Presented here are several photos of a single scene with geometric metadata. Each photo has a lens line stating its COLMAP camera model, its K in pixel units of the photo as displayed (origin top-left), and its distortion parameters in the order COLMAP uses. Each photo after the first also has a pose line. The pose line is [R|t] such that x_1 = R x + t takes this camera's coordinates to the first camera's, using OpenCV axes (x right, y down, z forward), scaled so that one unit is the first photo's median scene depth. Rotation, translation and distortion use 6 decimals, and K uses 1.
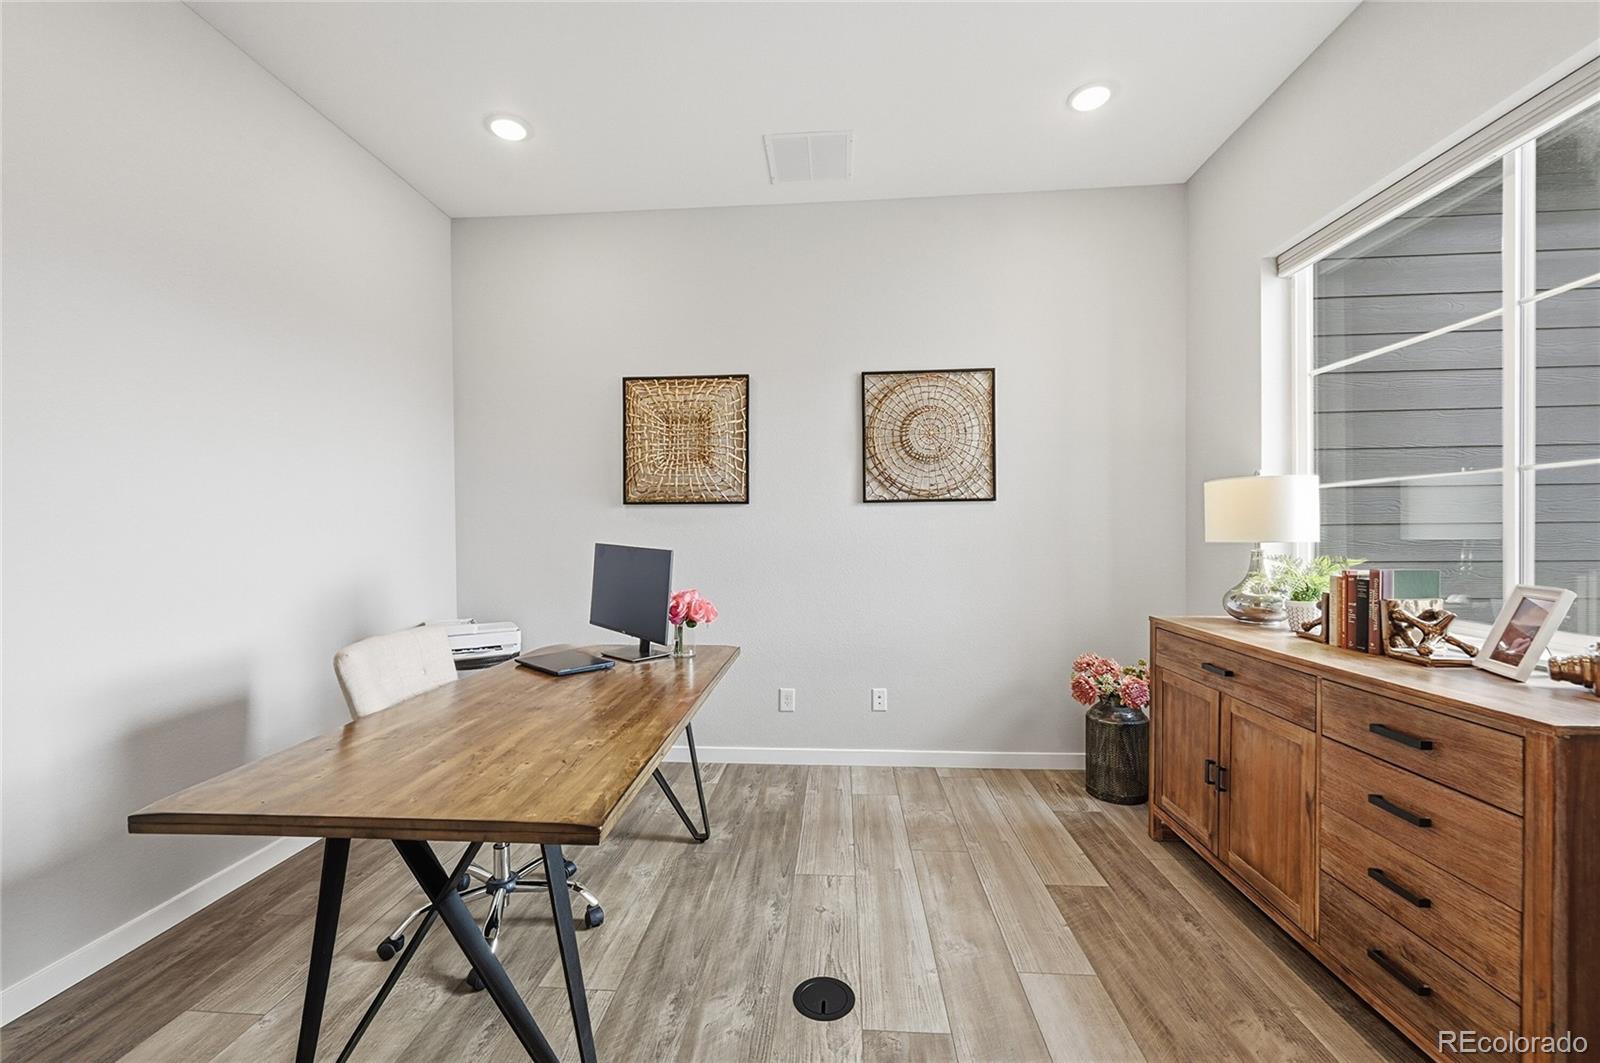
lens RADIAL K [[635.2, 0, 787.3], [0, 635.2, 540.8], [0, 0, 1]] dist [-0.000483, -0.000098]
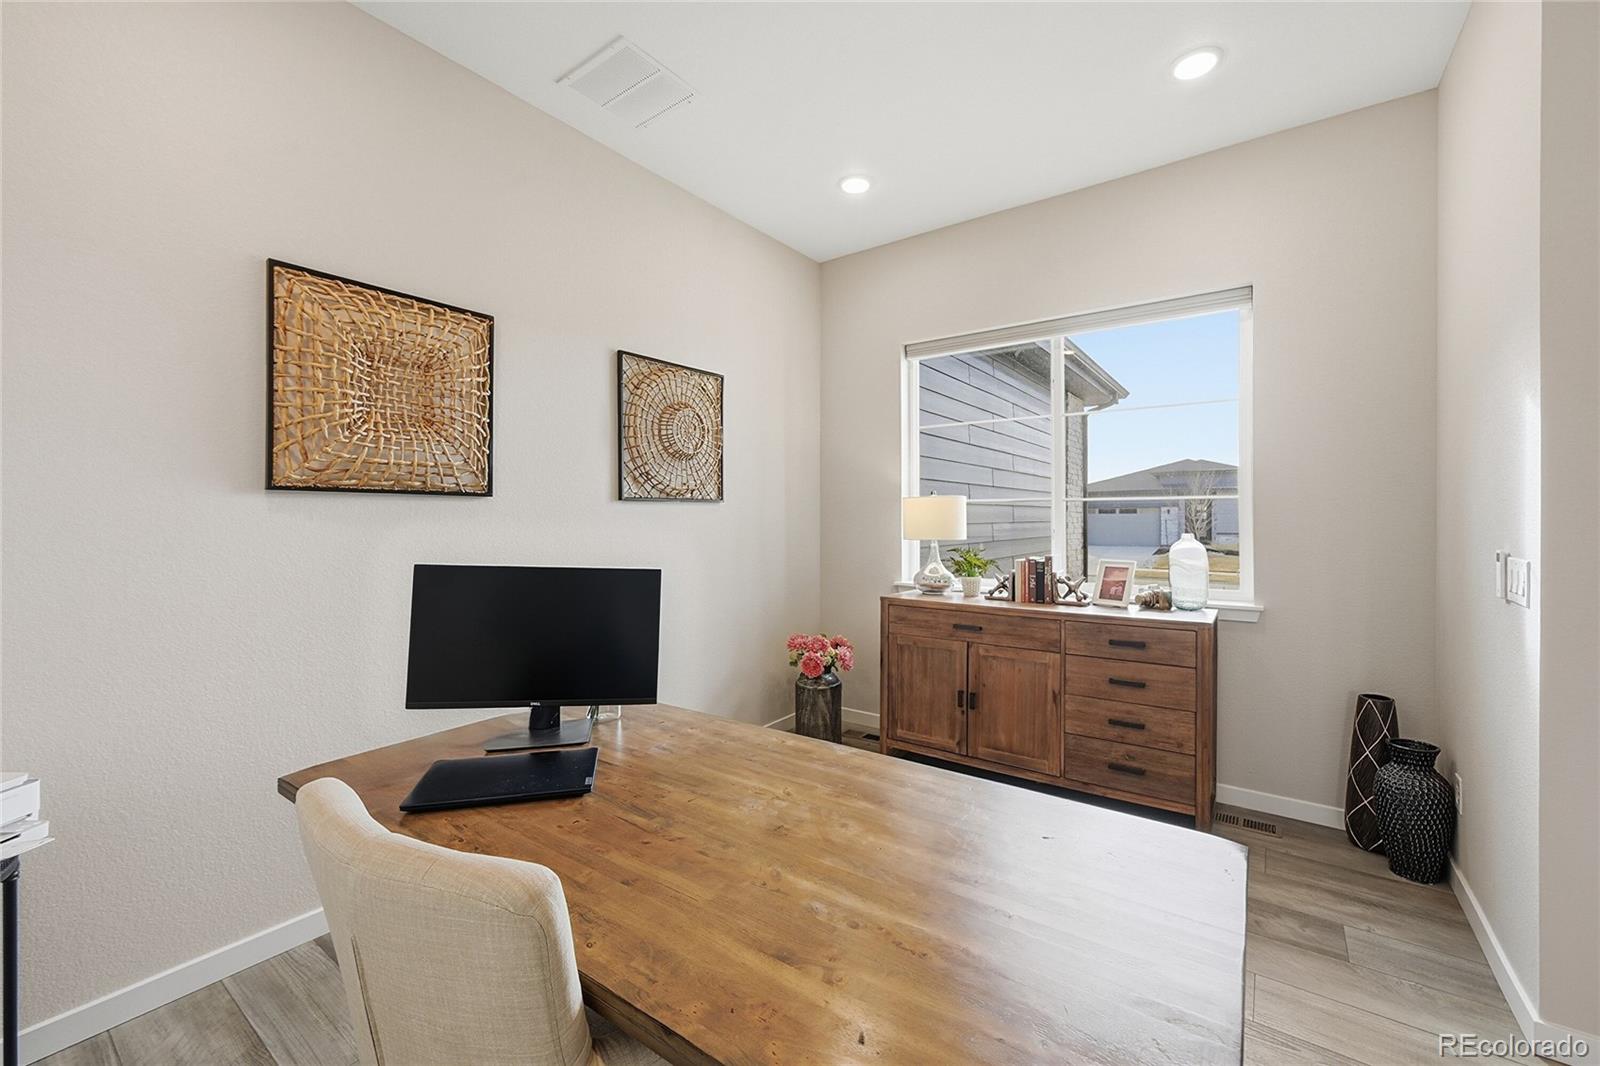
lens RADIAL K [[643.1, 0, 787.2], [0, 643.1, 518.4], [0, 0, 1]] dist [0.001104, -0.000744]
pose [[0.538059, 0.004578, 0.842895, -0.515664], [0.009187, 0.999894, -0.011295, -0.023800], [-0.842857, 0.013821, 0.537960, 0.347919]]
